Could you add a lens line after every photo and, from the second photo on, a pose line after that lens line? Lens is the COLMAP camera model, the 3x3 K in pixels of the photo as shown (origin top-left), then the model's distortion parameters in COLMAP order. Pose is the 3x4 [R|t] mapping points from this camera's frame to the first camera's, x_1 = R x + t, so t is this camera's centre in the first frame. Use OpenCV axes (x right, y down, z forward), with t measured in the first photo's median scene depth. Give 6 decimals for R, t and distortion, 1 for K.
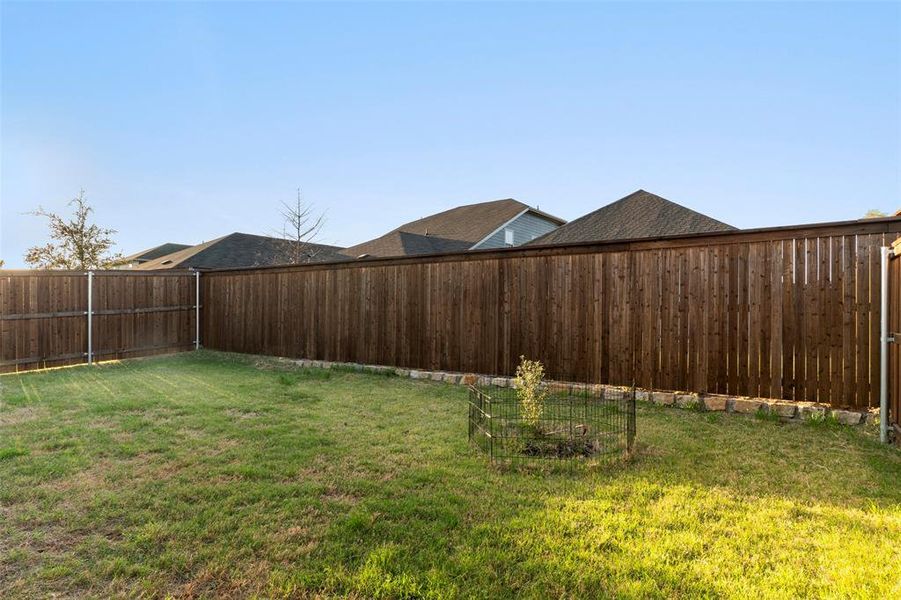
lens RADIAL K [[471.7, 0, 447.9], [0, 471.7, 307.9], [0, 0, 1]] dist [-0.005069, 0.002213]
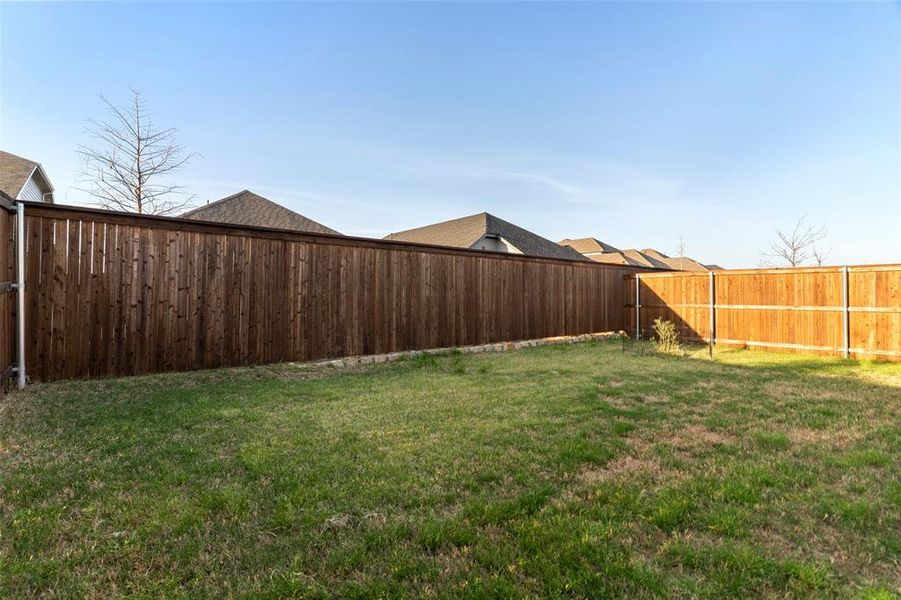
lens RADIAL K [[471.7, 0, 448.0], [0, 471.7, 292.7], [0, 0, 1]] dist [-0.005069, 0.002213]
pose [[0.249485, 0.005855, 0.968361, -1.134818], [-0.008650, 0.999955, -0.003818, 0.002227], [-0.968340, -0.007424, 0.249524, 0.703303]]
